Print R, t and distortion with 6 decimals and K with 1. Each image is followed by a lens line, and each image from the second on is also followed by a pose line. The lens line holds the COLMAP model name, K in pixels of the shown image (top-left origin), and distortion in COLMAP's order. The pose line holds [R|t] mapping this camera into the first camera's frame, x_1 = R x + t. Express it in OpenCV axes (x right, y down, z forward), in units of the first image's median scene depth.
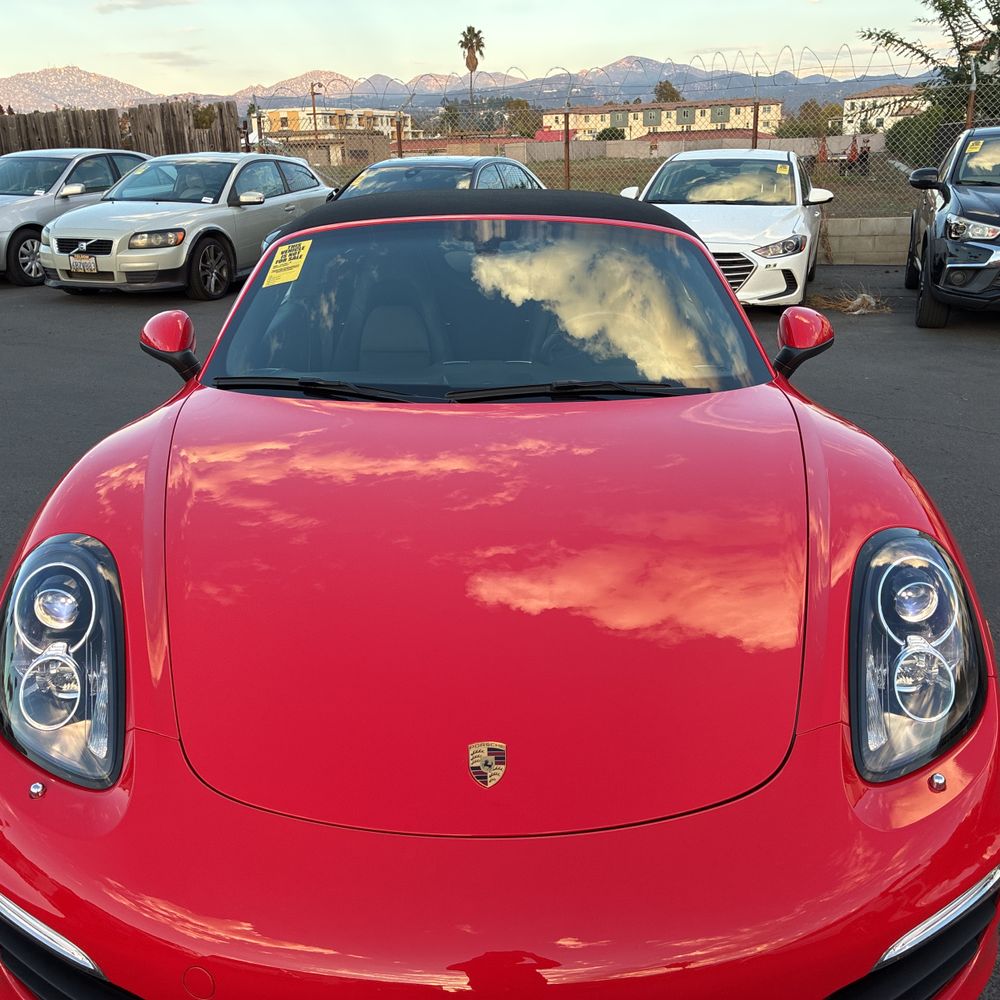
lens RADIAL K [[1026.2, 0, 501.3], [0, 1026.2, 494.2], [0, 0, 1]] dist [0.014238, 0.000000]
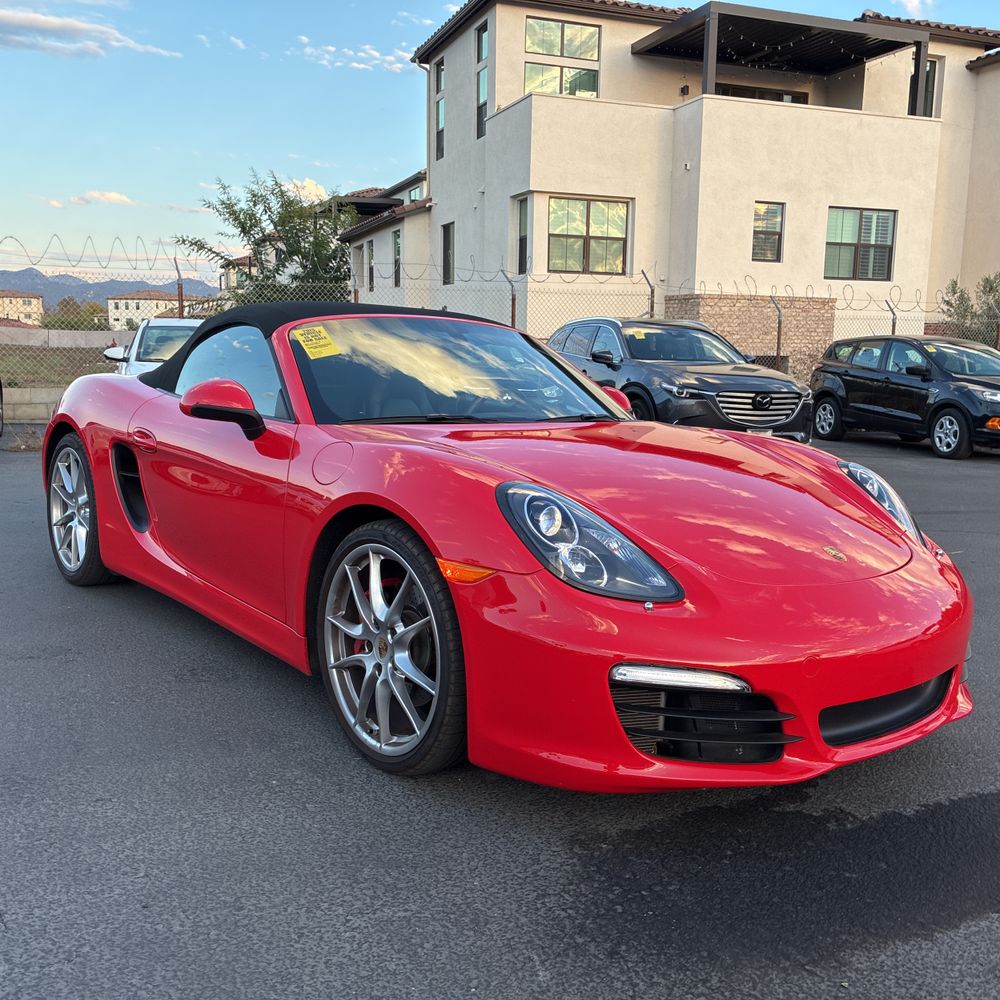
lens RADIAL K [[1026.2, 0, 502.4], [0, 1026.2, 497.0], [0, 0, 1]] dist [0.014238, 0.000000]
pose [[0.773128, -0.047927, 0.632437, -0.211898], [0.160677, 0.979413, -0.122199, 0.035912], [-0.613560, 0.196093, 0.764913, -0.010706]]
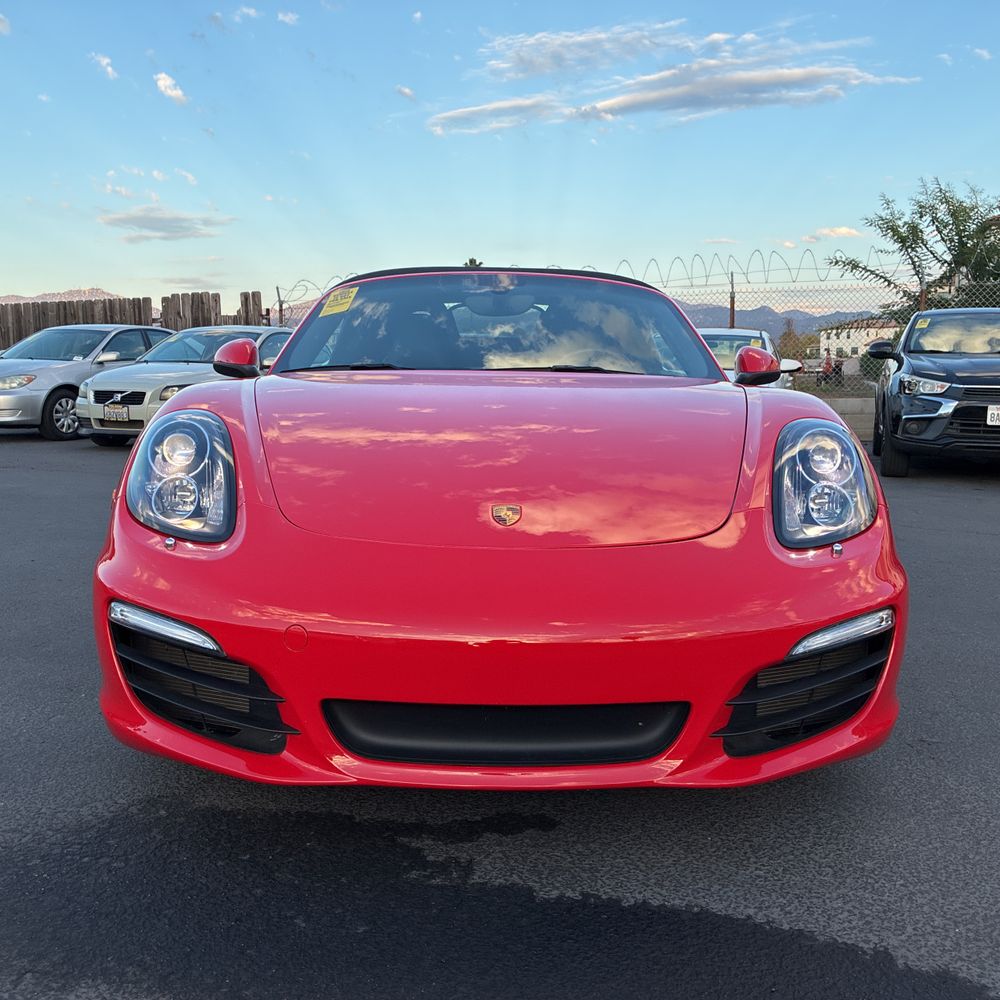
lens RADIAL K [[1026.2, 0, 503.9], [0, 1026.2, 492.9], [0, 0, 1]] dist [0.014238, 0.000000]
pose [[0.999760, 0.020379, 0.008050, -0.003360], [-0.018288, 0.978445, -0.205696, 0.064544], [-0.012068, 0.205499, 0.978583, -0.043583]]
